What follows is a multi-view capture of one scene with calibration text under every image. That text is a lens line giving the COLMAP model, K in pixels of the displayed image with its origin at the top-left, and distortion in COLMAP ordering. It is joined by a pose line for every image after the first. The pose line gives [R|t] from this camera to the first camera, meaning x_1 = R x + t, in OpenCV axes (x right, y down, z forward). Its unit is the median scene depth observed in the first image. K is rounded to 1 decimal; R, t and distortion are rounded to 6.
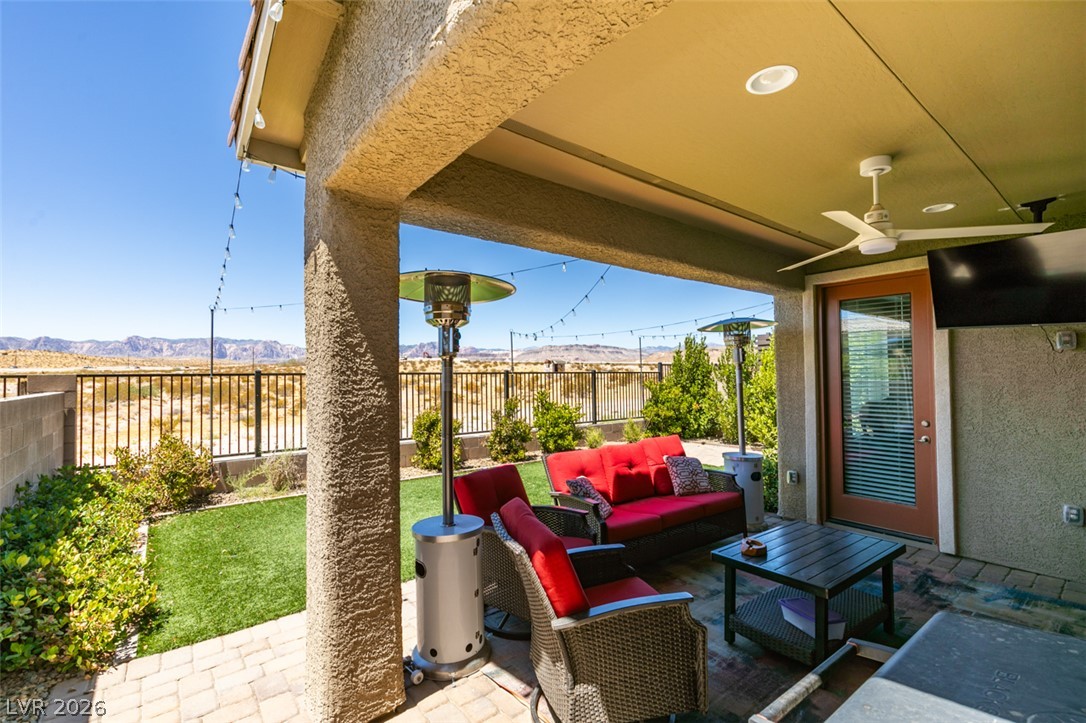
lens RADIAL K [[486.2, 0, 538.7], [0, 486.2, 364.2], [0, 0, 1]] dist [0.000007, -0.000132]
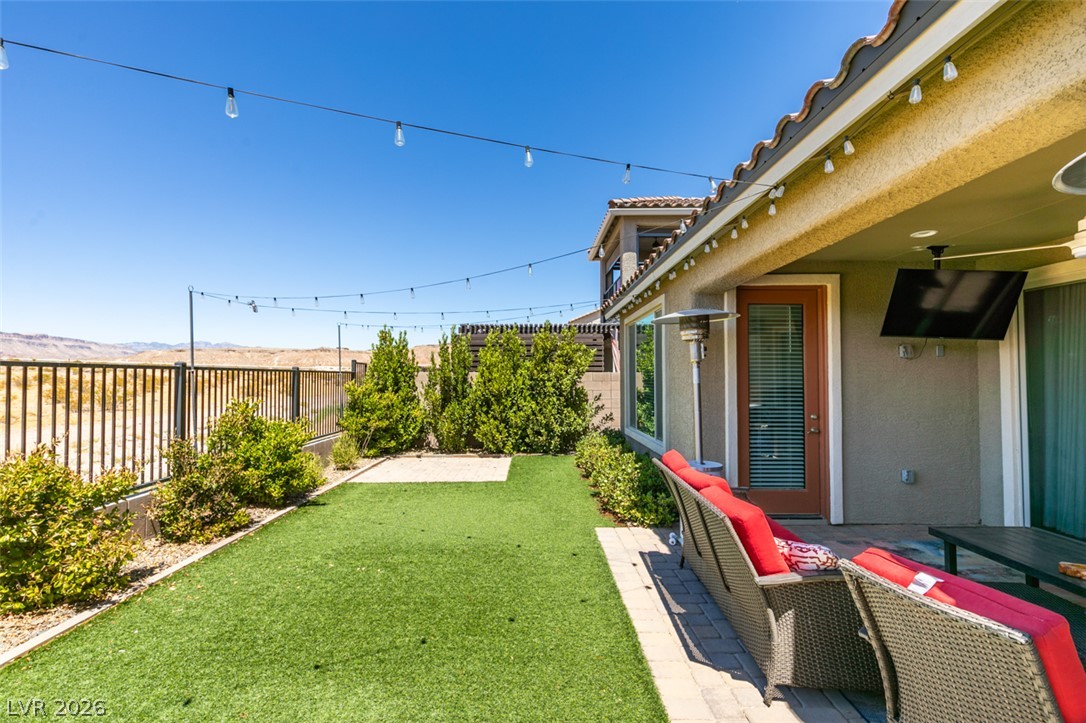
lens RADIAL K [[486.2, 0, 541.4], [0, 486.2, 368.3], [0, 0, 1]] dist [0.000007, -0.000132]
pose [[0.607309, 0.023304, 0.794124, -0.267339], [-0.023175, 0.999664, -0.011612, 0.016863], [-0.794128, -0.011352, 0.607645, 0.406716]]
